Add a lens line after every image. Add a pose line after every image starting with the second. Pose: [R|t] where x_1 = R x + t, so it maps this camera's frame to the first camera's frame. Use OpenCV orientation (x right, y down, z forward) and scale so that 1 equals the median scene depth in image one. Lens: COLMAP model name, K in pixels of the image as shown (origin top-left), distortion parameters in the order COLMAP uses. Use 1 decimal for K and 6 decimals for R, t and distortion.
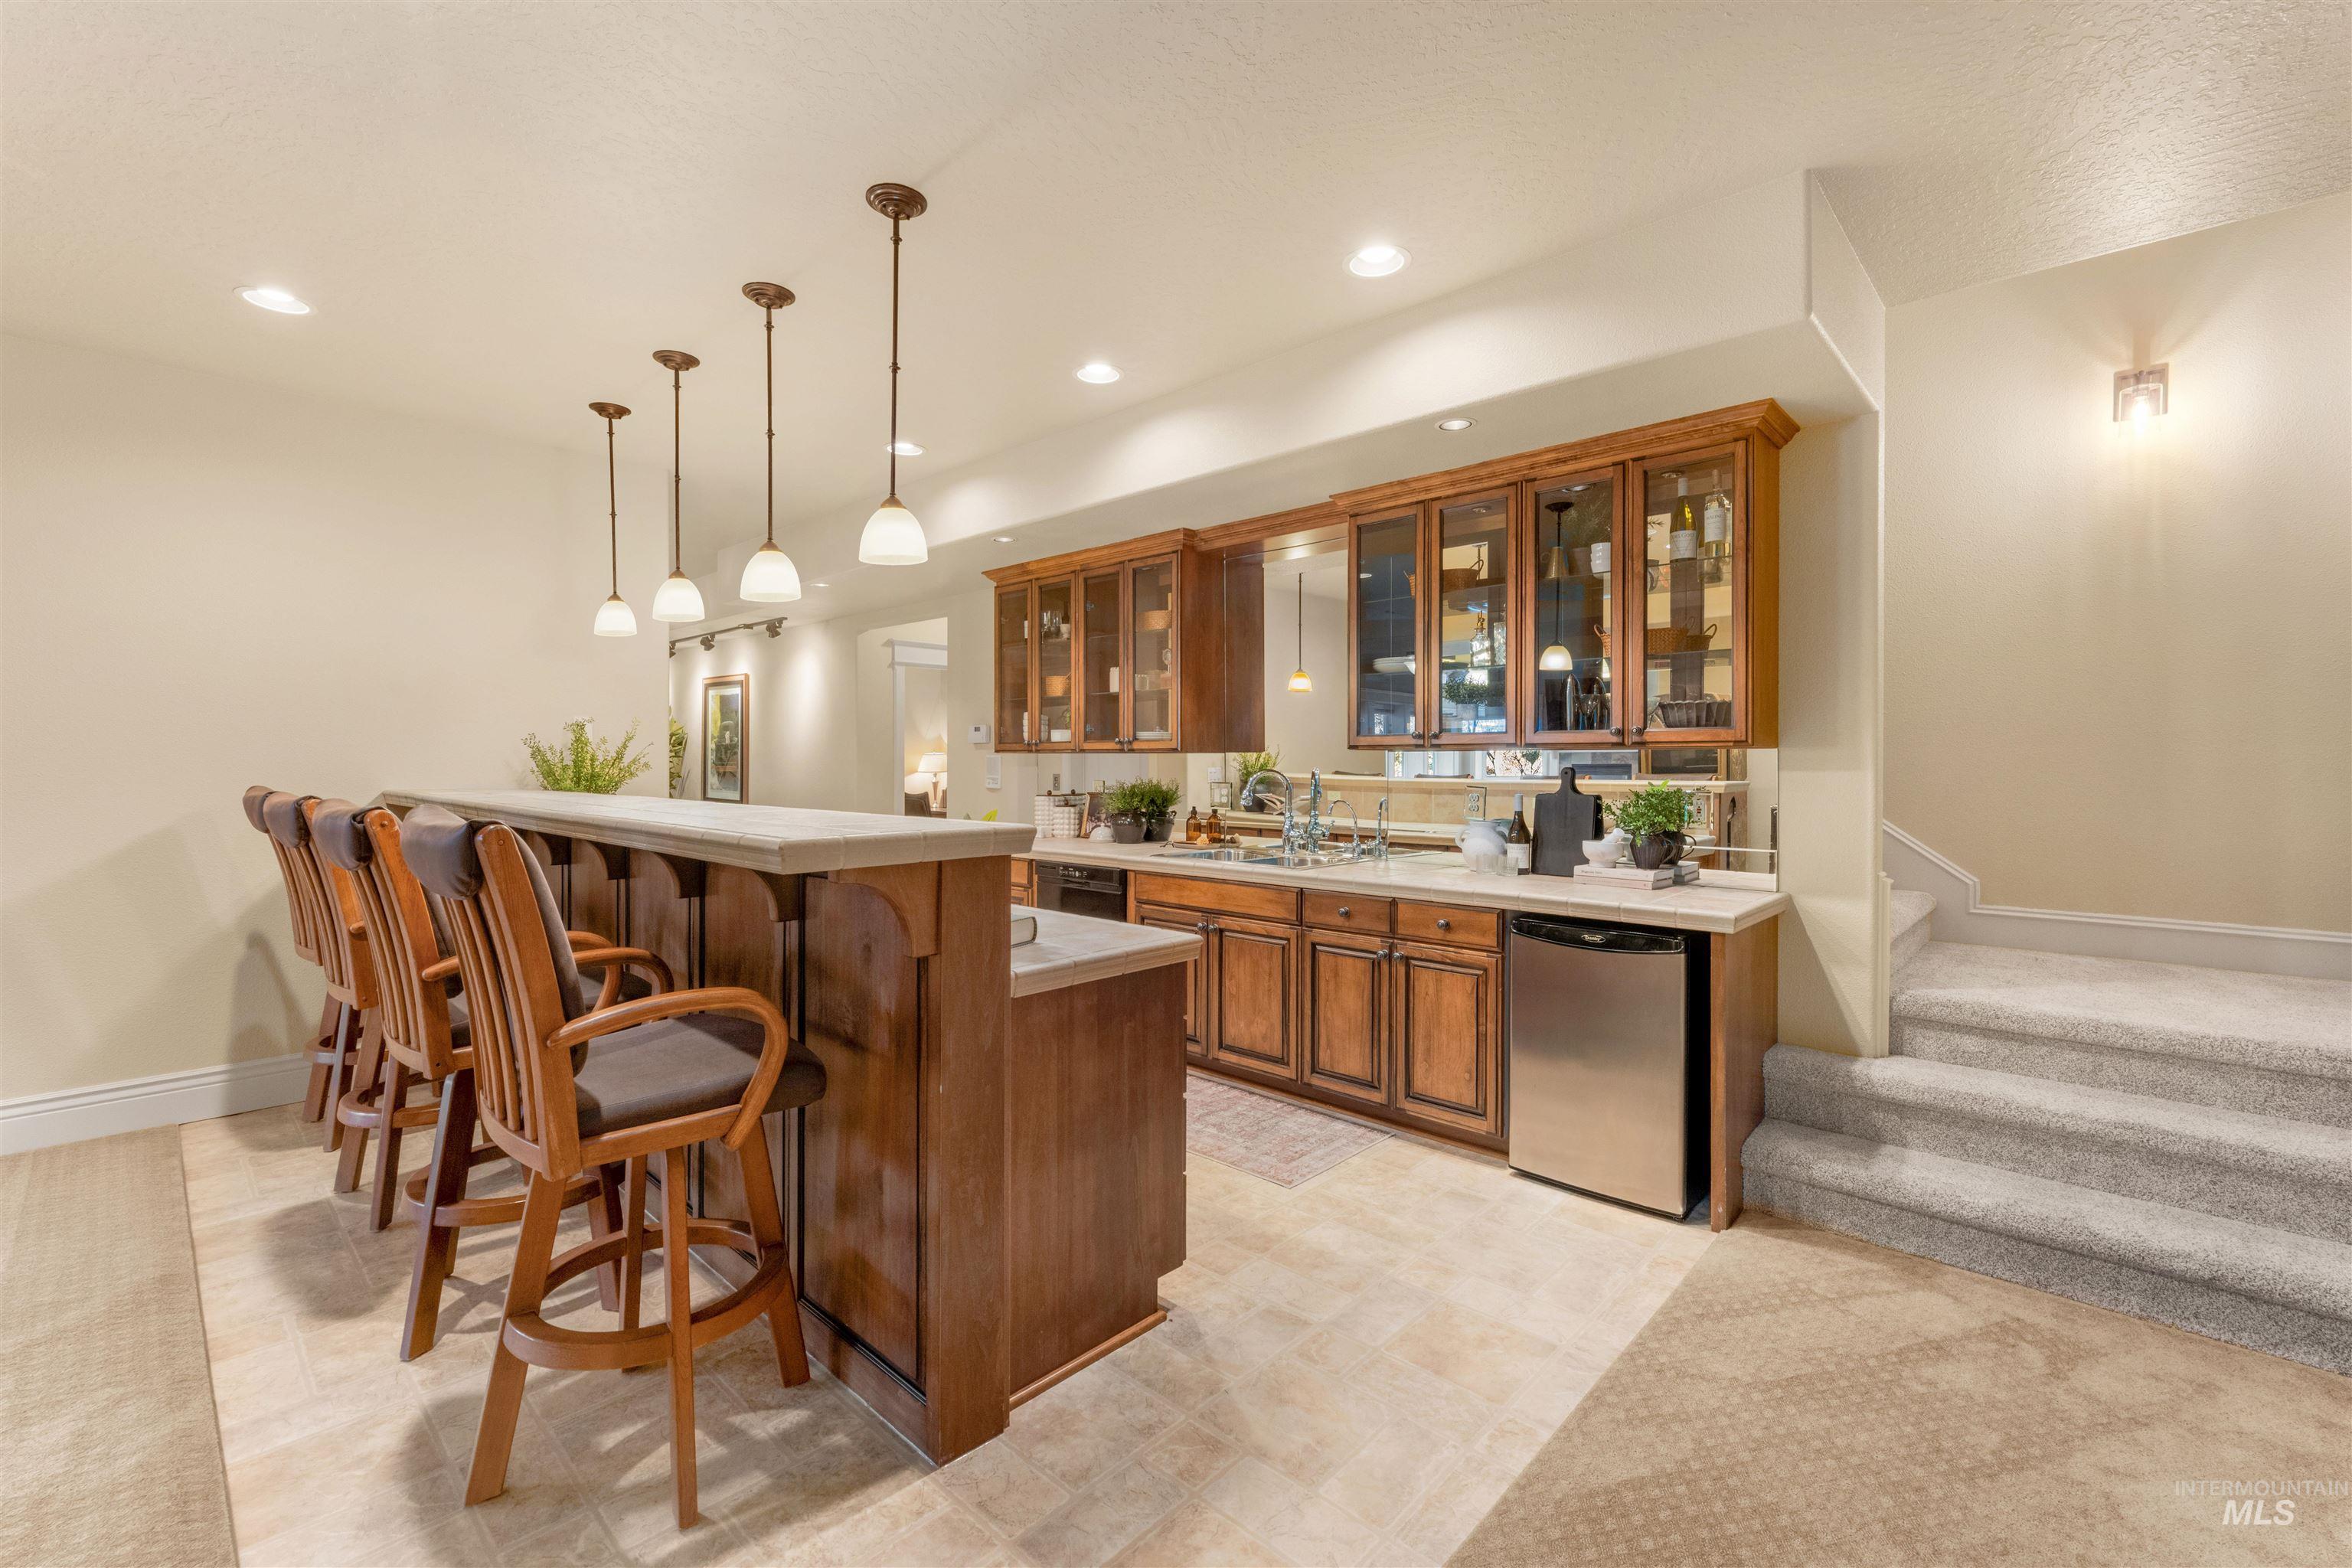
lens RADIAL K [[984.5, 0, 1176.0], [0, 984.5, 784.0], [0, 0, 1]] dist [-0.002100, -0.000060]
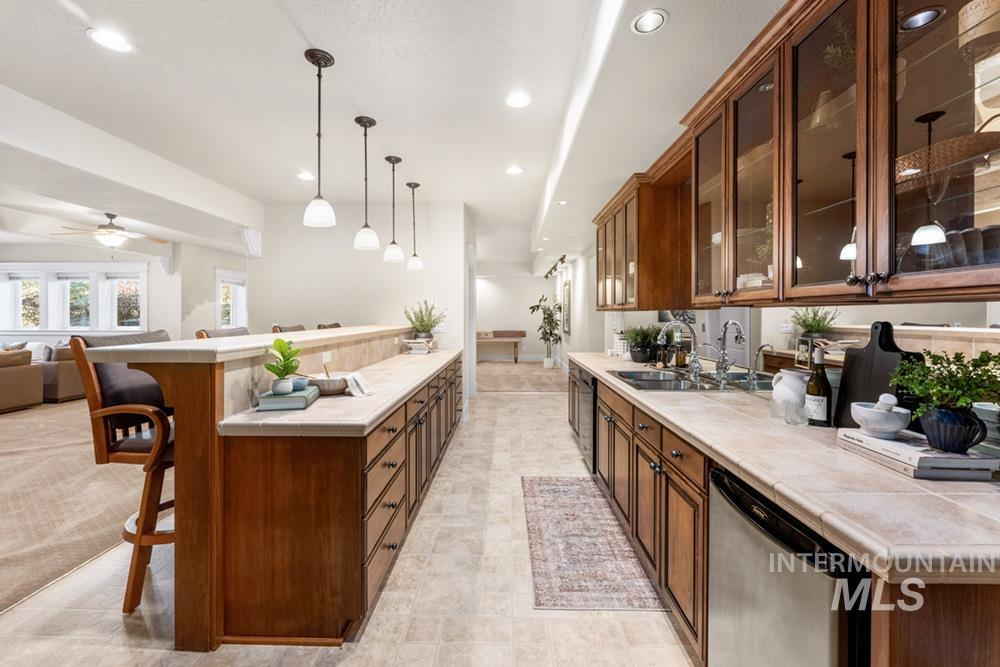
lens RADIAL K [[403.2, 0, 502.2], [0, 403.2, 322.9], [0, 0, 1]] dist [0.000191, -0.000144]
pose [[0.674362, 0.012515, -0.738294, 0.713284], [-0.016379, 0.999864, 0.001988, -0.017724], [0.738219, 0.010752, 0.674476, 0.765029]]
